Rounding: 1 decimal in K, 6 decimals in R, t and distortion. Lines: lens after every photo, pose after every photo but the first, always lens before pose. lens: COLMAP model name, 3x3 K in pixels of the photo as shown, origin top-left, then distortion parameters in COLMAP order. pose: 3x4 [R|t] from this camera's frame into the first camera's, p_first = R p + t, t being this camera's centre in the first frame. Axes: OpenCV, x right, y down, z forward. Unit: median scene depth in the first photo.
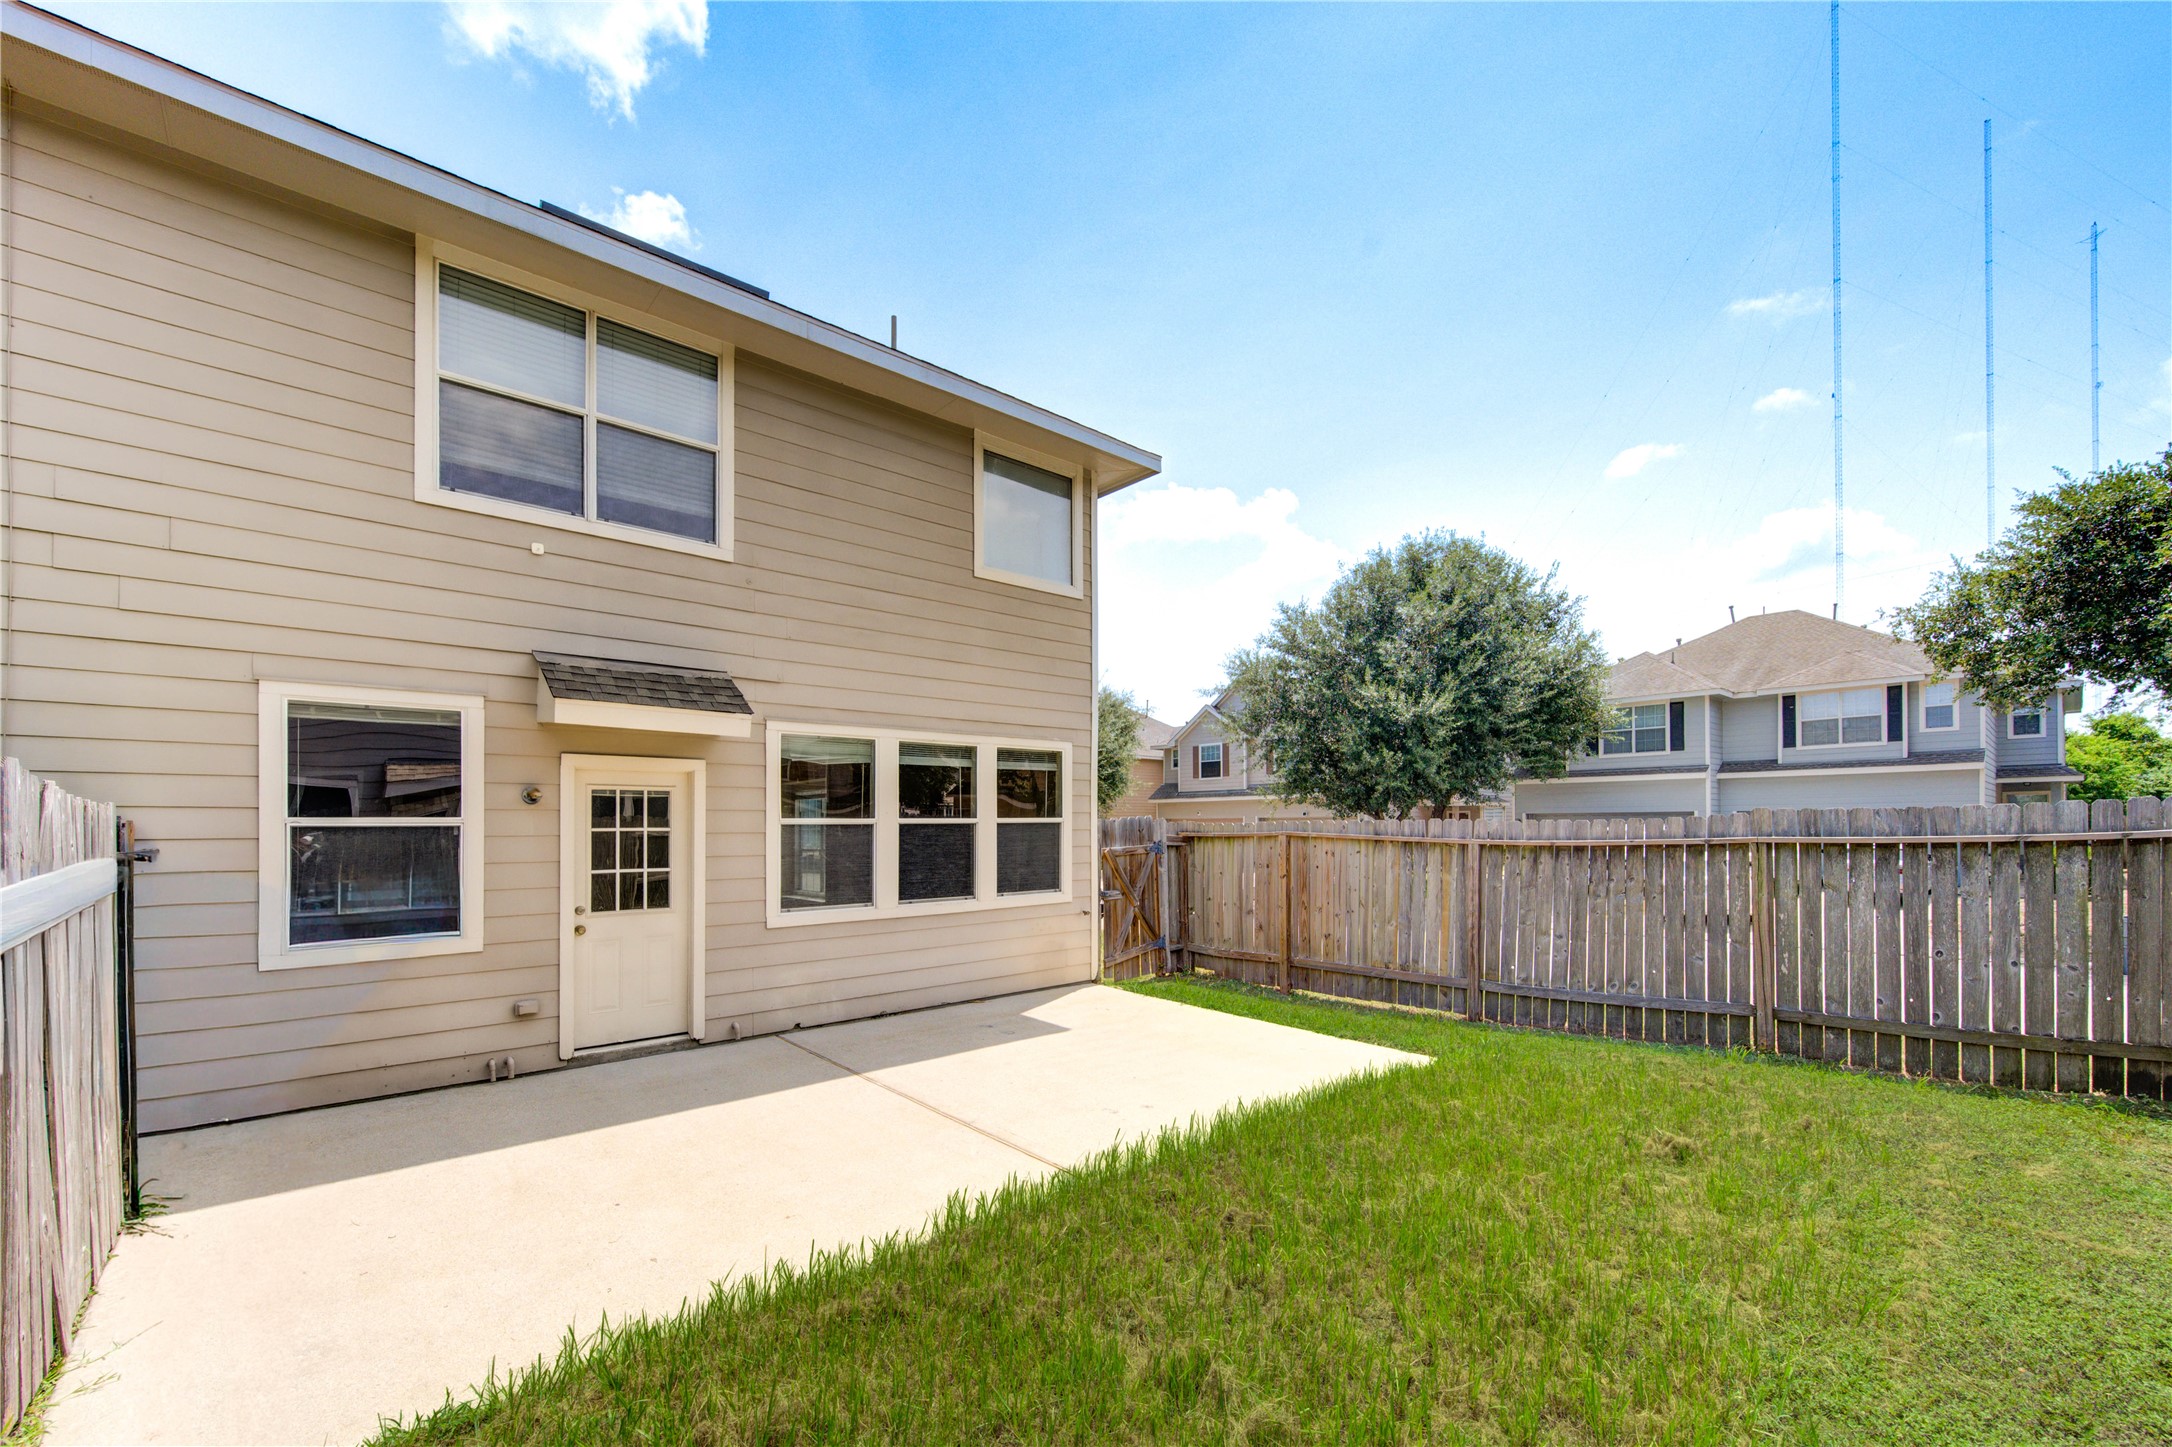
lens RADIAL K [[855.8, 0, 1085.9], [0, 855.8, 834.2], [0, 0, 1]] dist [0.001070, 0.000020]
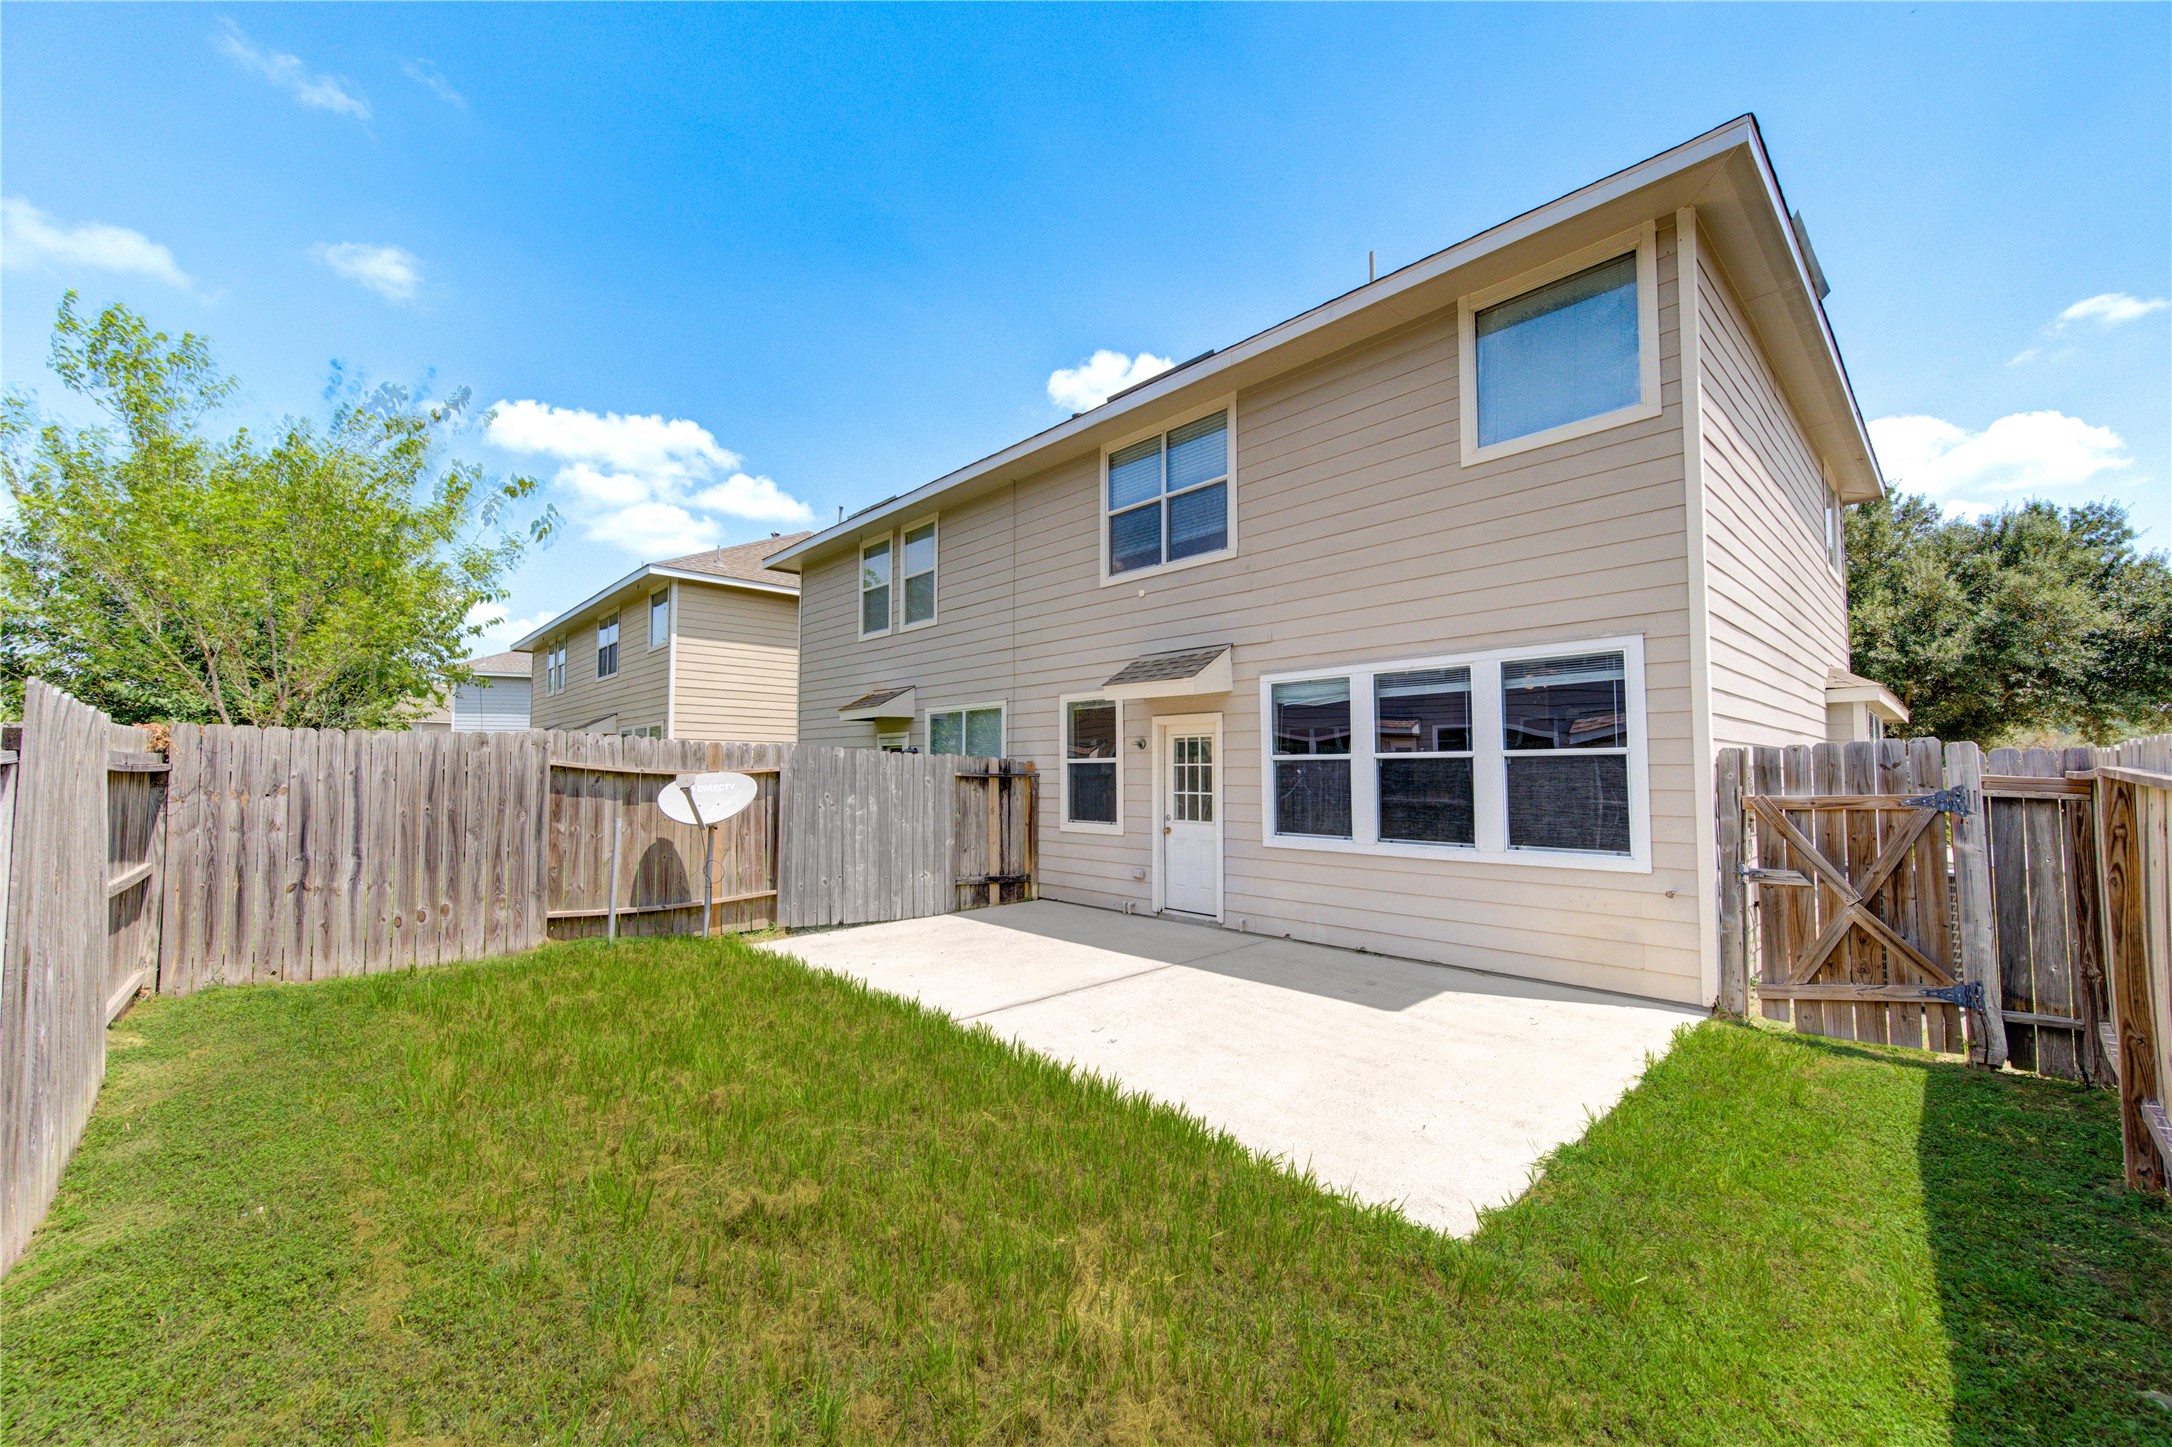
lens RADIAL K [[854.3, 0, 1095.0], [0, 854.3, 731.4], [0, 0, 1]] dist [-0.000438, -0.000166]
pose [[0.041690, -0.033669, -0.998563, 0.769959], [-0.000030, 0.999432, -0.033700, -0.010966], [0.999131, 0.001434, 0.041666, 0.664012]]
